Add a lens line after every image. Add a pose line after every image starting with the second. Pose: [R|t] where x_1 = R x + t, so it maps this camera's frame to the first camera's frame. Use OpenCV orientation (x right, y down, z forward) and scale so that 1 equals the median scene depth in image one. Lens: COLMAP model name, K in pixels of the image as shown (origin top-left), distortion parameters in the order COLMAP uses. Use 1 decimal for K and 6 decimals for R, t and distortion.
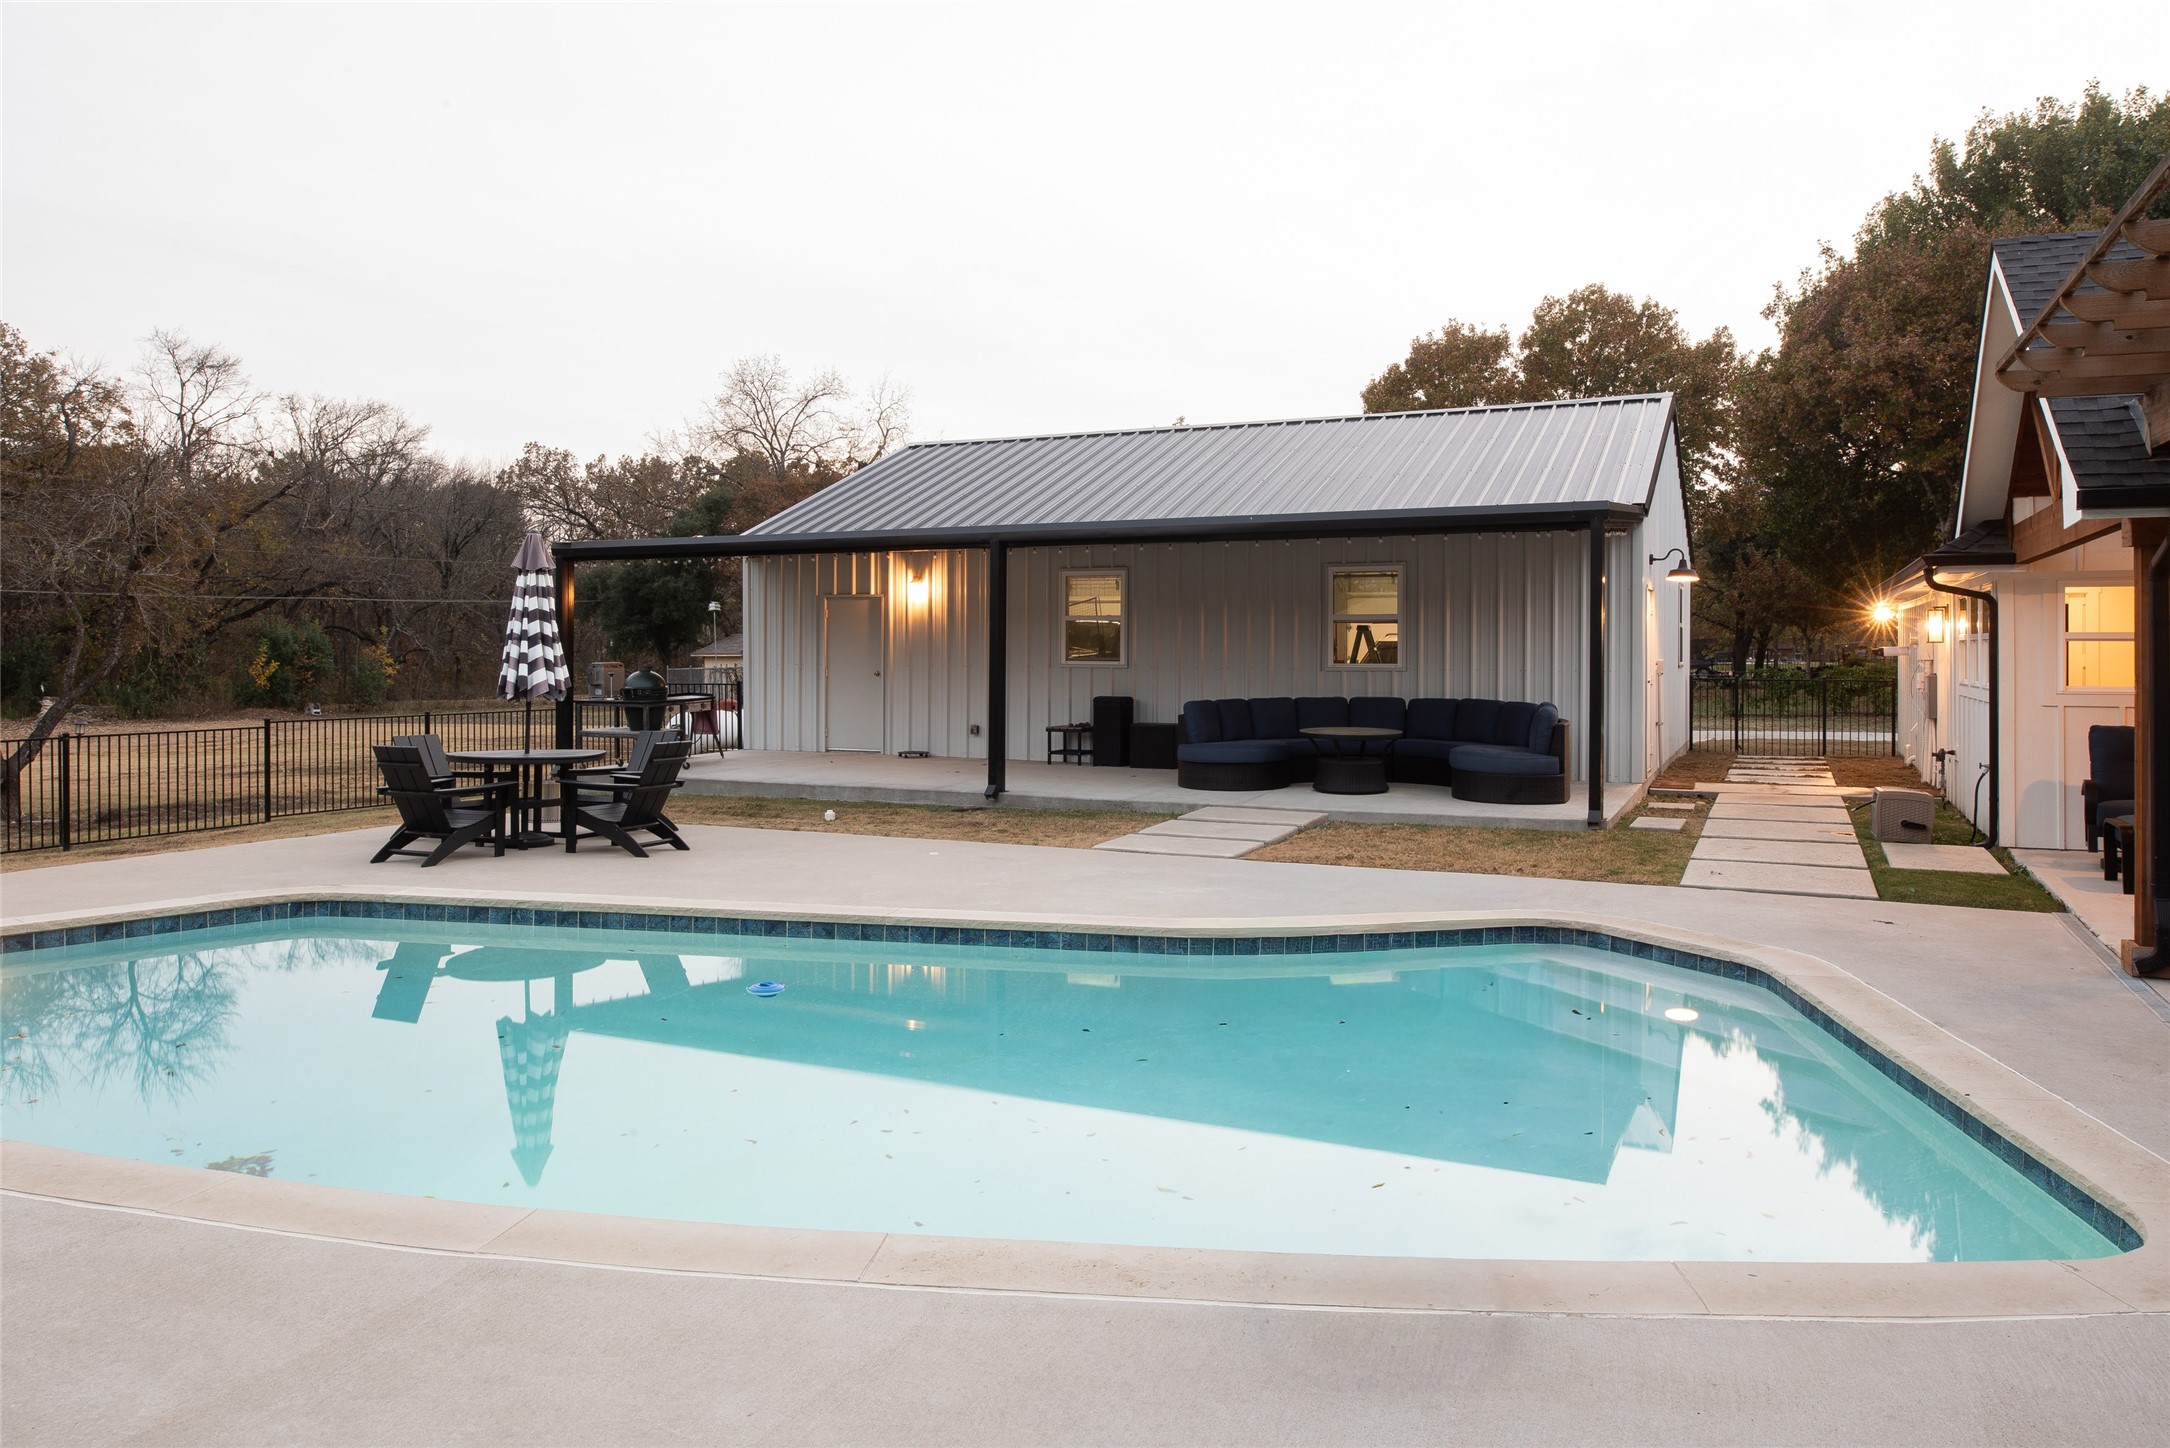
lens RADIAL K [[1508.3, 0, 1090.8], [0, 1508.3, 735.9], [0, 0, 1]] dist [0.000904, -0.005624]
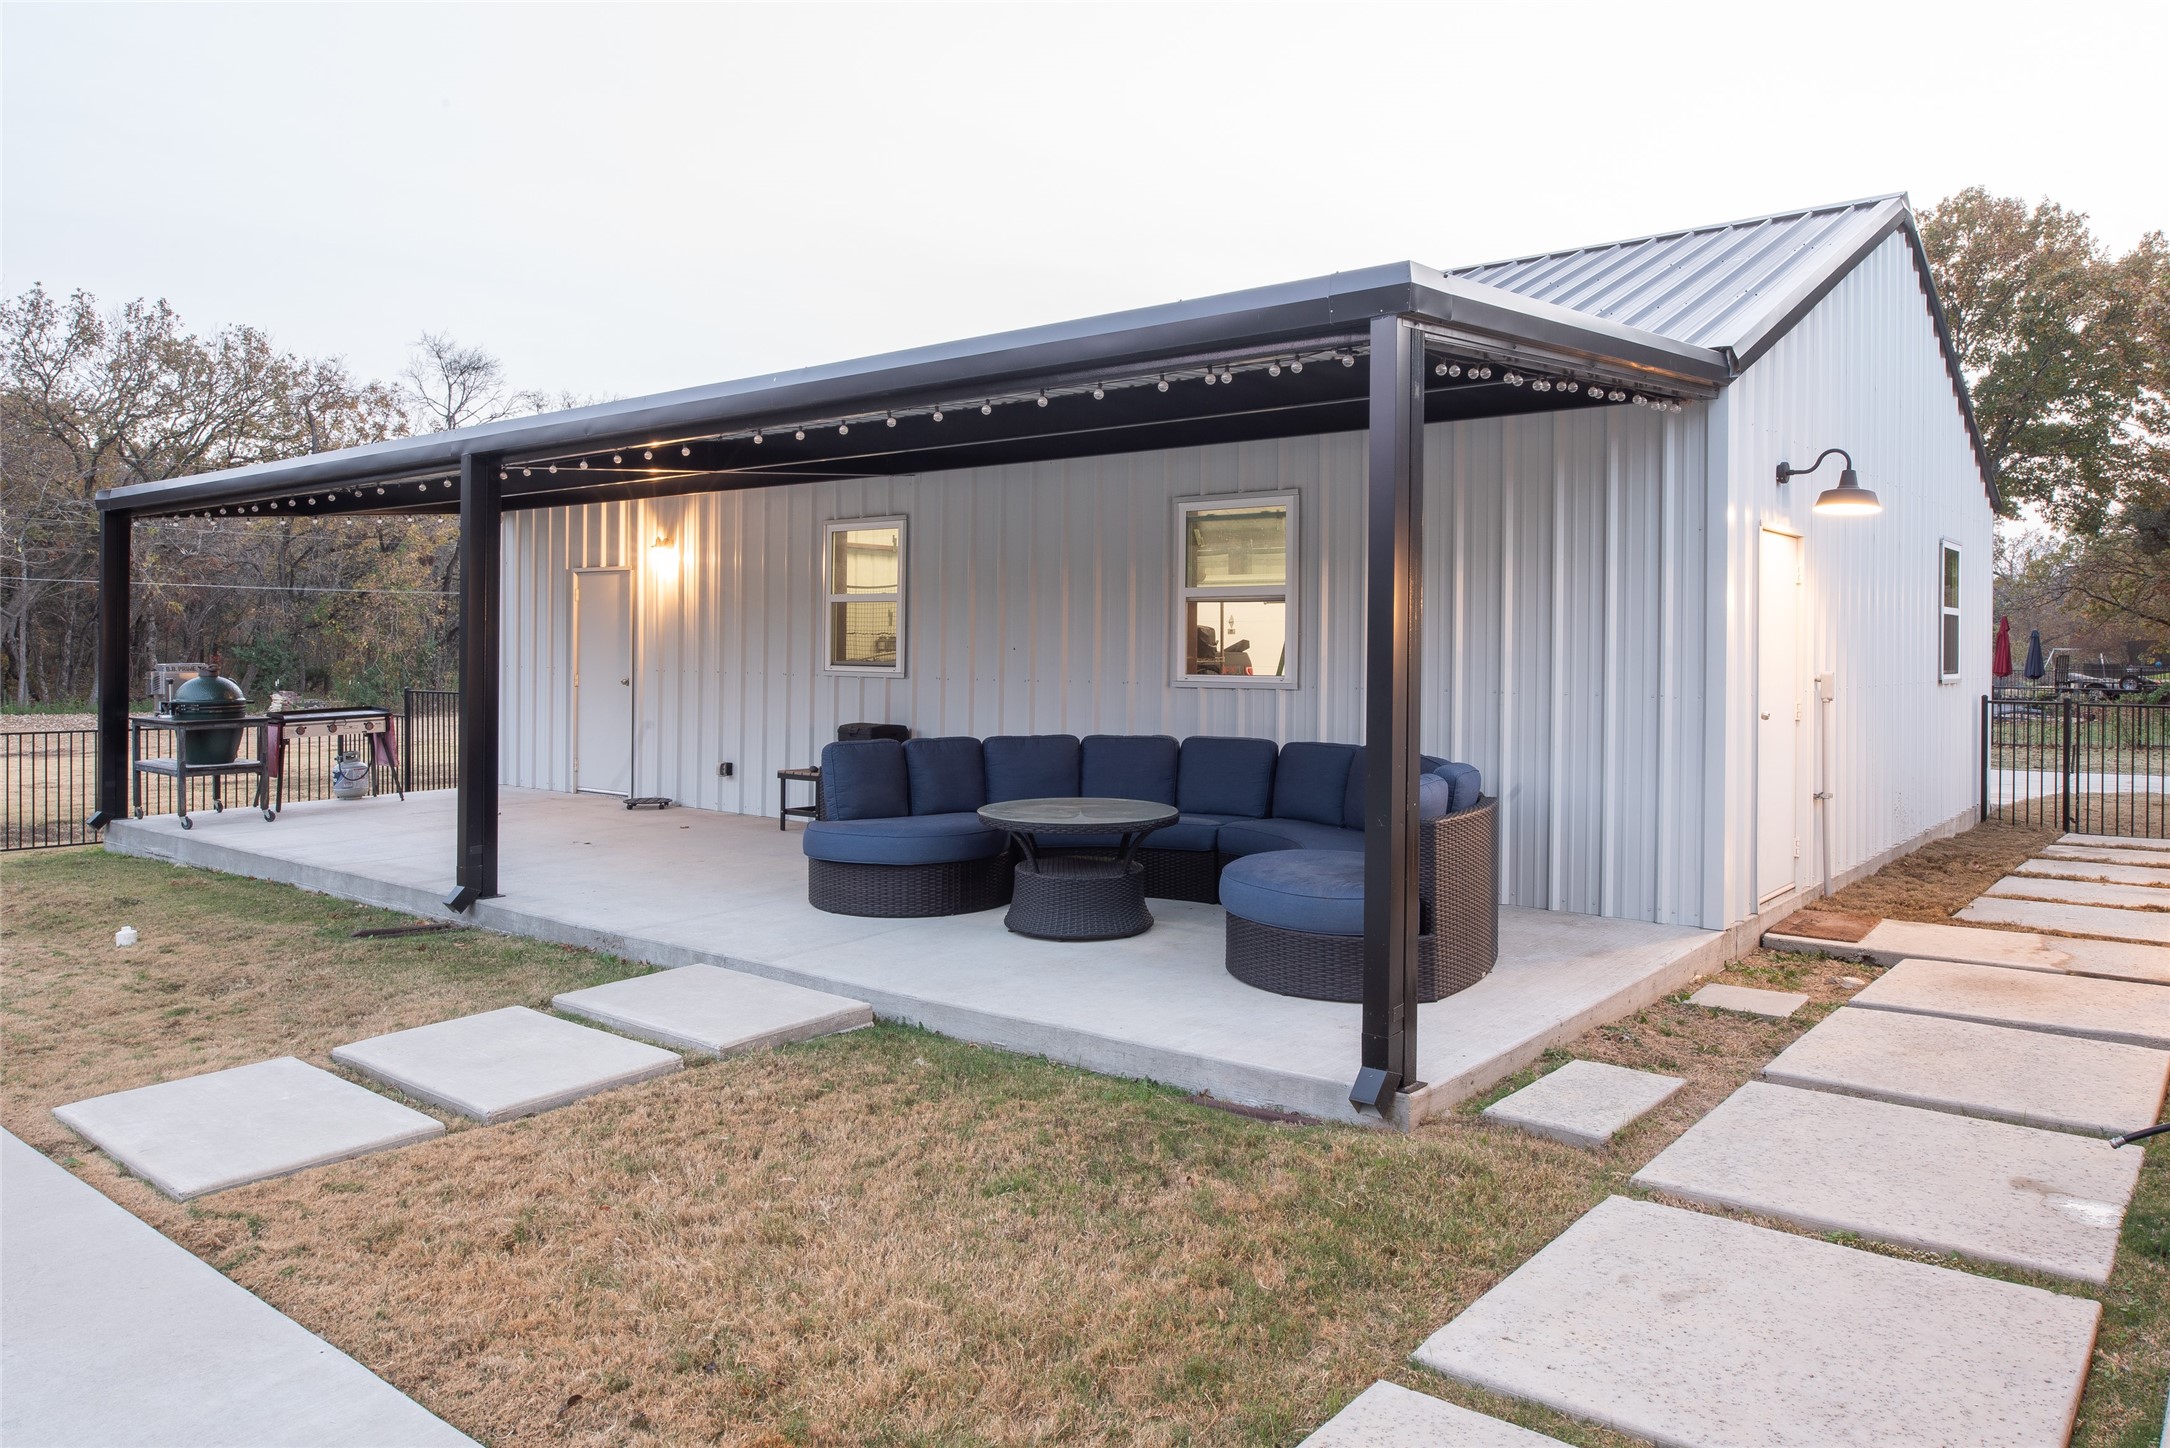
lens RADIAL K [[1508.3, 0, 1072.3], [0, 1508.3, 723.3], [0, 0, 1]] dist [0.000904, -0.005624]
pose [[0.970614, 0.015837, -0.240122, 0.077935], [-0.017486, 0.999836, -0.004736, -0.008043], [0.240007, 0.008795, 0.970731, 0.135564]]
